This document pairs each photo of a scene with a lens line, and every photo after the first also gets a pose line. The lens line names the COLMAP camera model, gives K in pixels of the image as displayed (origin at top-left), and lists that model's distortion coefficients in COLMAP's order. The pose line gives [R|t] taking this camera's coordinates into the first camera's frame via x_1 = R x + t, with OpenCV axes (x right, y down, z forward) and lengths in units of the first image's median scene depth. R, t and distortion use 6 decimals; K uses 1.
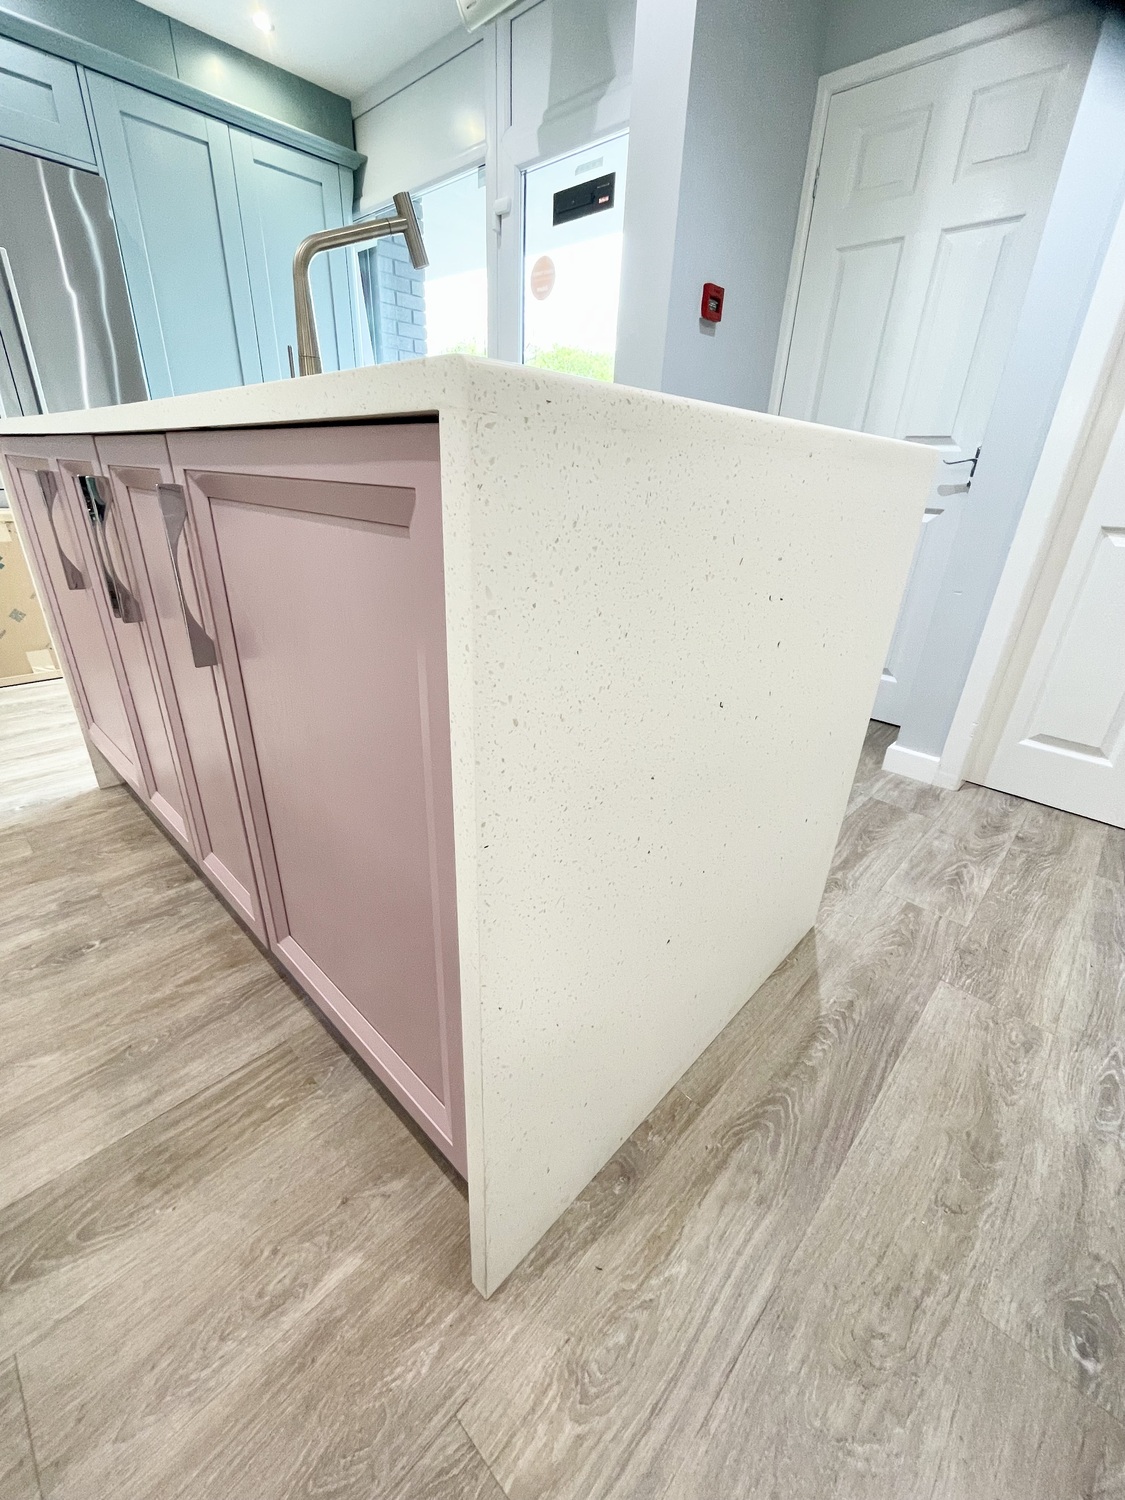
lens RADIAL K [[614.2, 0, 561.5], [0, 614.2, 755.5], [0, 0, 1]] dist [-0.003066, -0.000181]
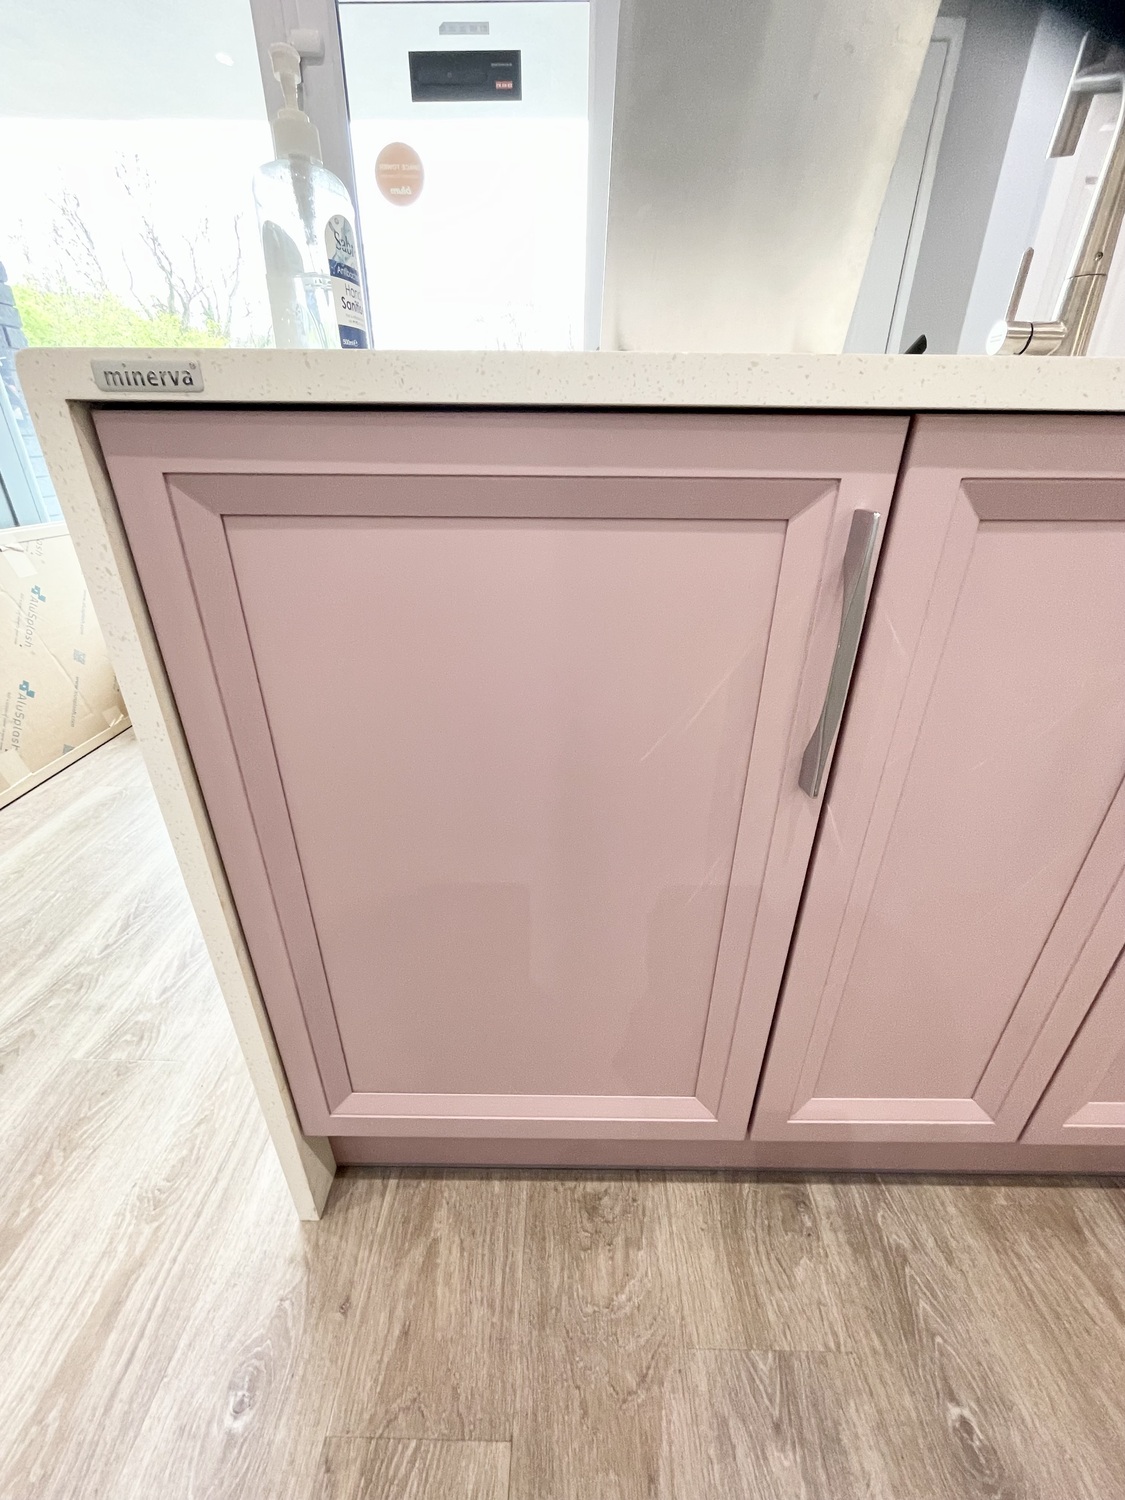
lens RADIAL K [[614.2, 0, 560.3], [0, 614.2, 753.1], [0, 0, 1]] dist [-0.003066, -0.000181]
pose [[0.732822, -0.336567, 0.591350, -1.274355], [0.308171, 0.939021, 0.152548, -0.454825], [-0.606632, 0.070446, 0.791855, 0.855637]]
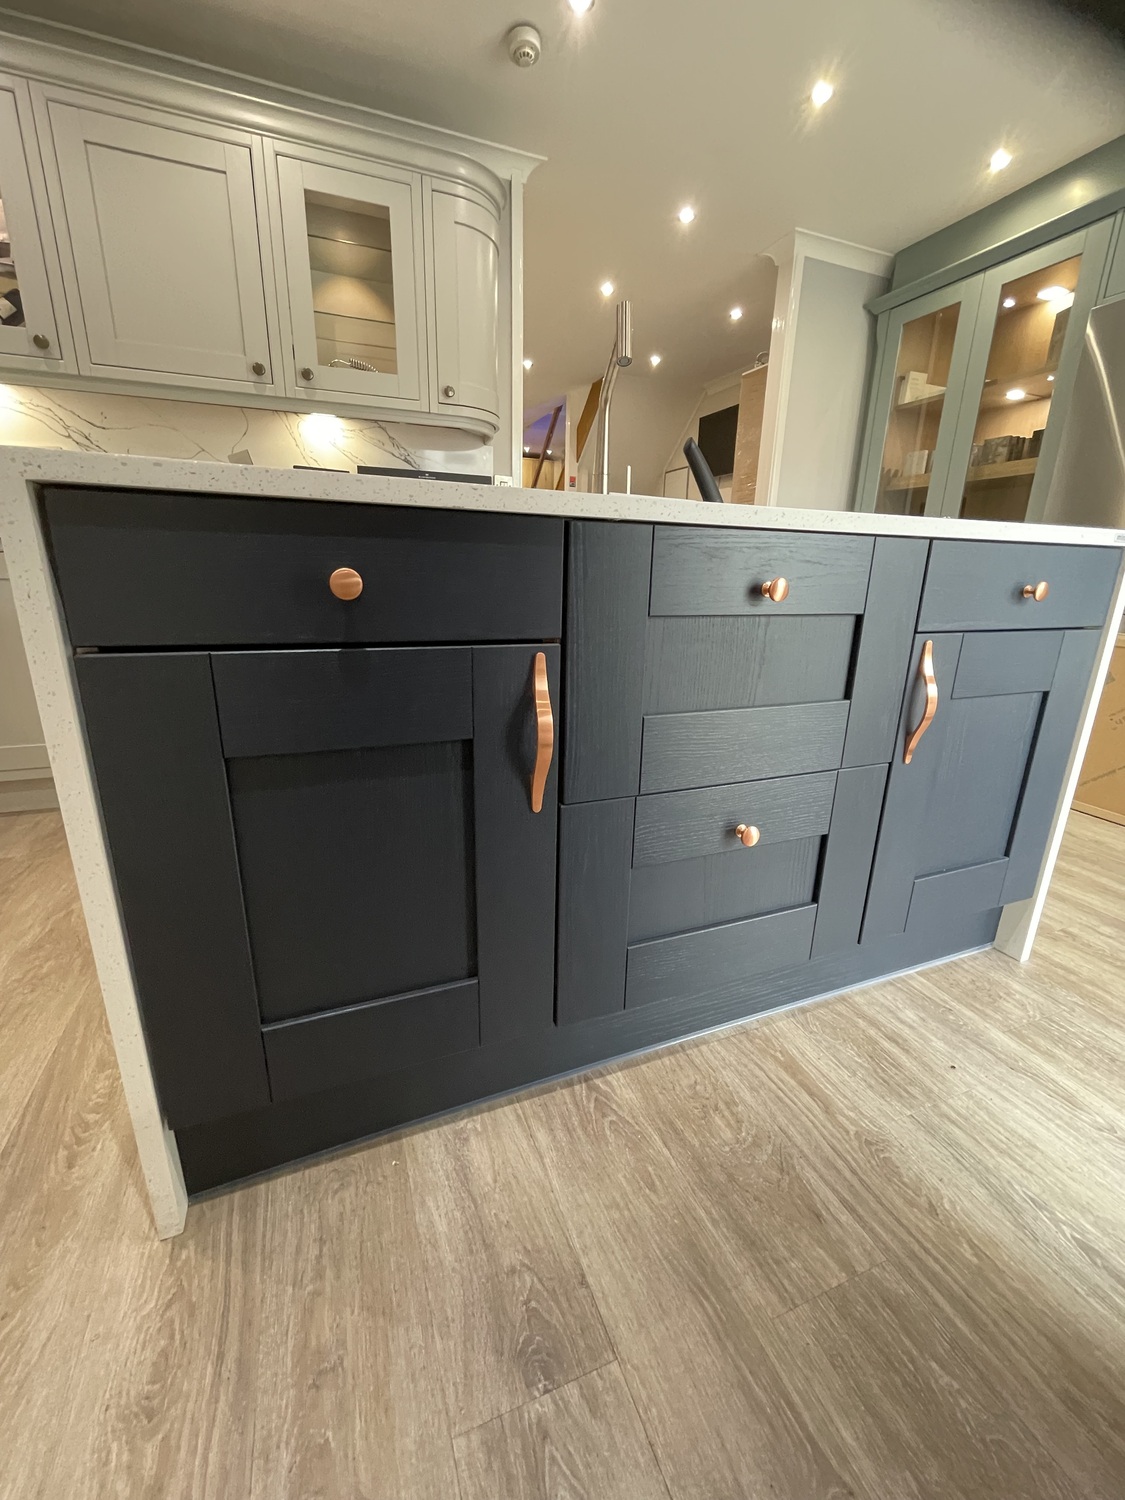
lens RADIAL K [[614.2, 0, 561.8], [0, 614.2, 750.7], [0, 0, 1]] dist [-0.003066, -0.000181]
pose [[-0.417428, 0.209728, -0.884177, 0.859543], [-0.417543, 0.819936, 0.391615, -0.646928], [0.807101, 0.532653, -0.254694, 1.547919]]
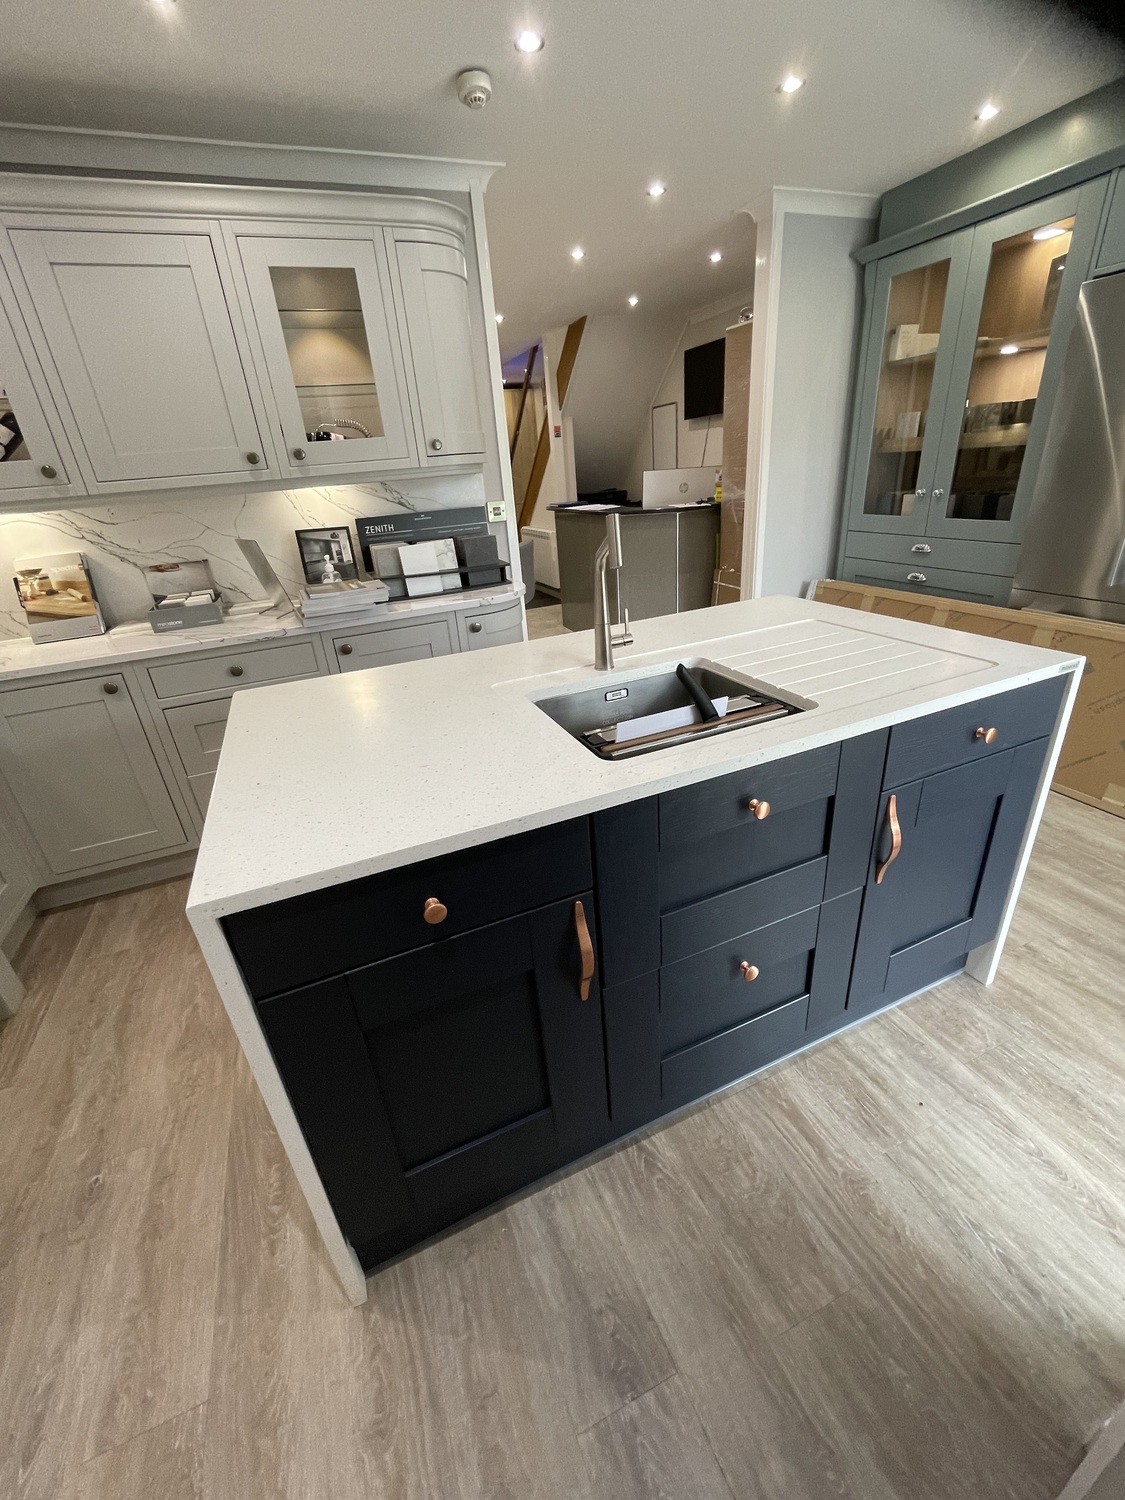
lens RADIAL K [[614.2, 0, 561.7], [0, 614.2, 751.2], [0, 0, 1]] dist [-0.003066, -0.000181]
pose [[-0.403008, 0.377301, -0.833804, 0.910154], [-0.330396, 0.789644, 0.517011, -1.113749], [0.853477, 0.483845, -0.193575, 1.325204]]
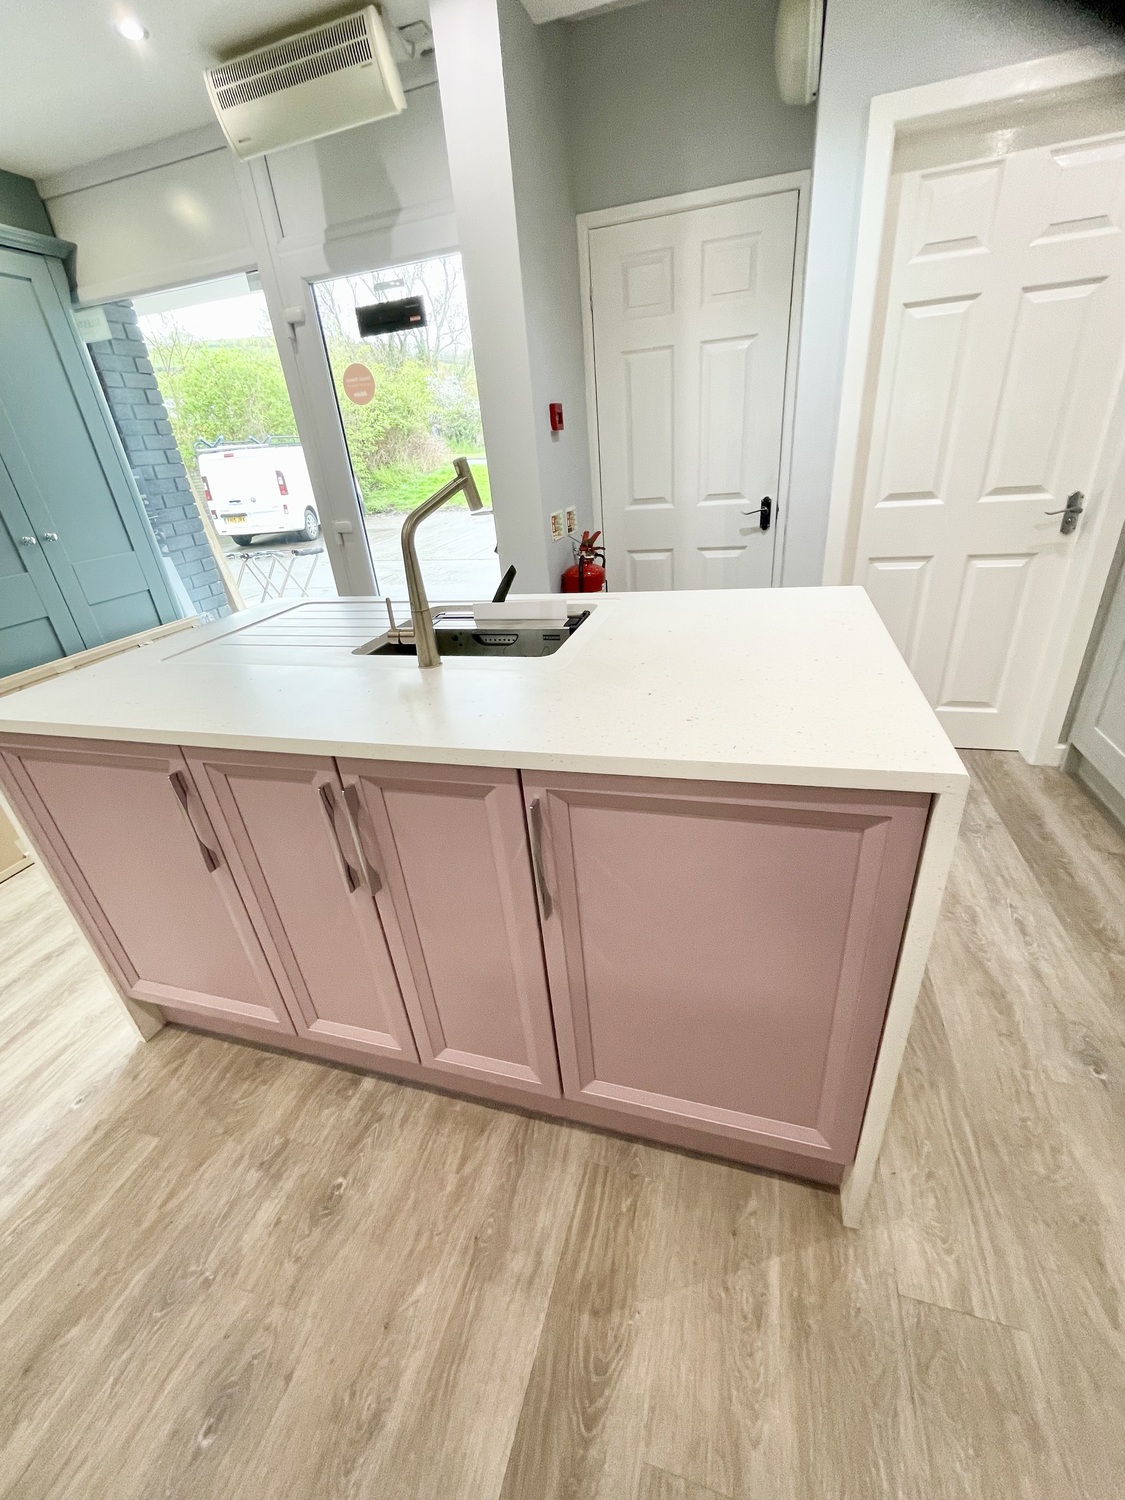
lens RADIAL K [[614.2, 0, 562.7], [0, 614.2, 753.7], [0, 0, 1]] dist [-0.003066, -0.000181]
pose [[0.886127, -0.305436, 0.348552, -0.642799], [0.296161, 0.951694, 0.081035, -0.402517], [-0.356466, 0.031420, 0.933780, -0.143891]]
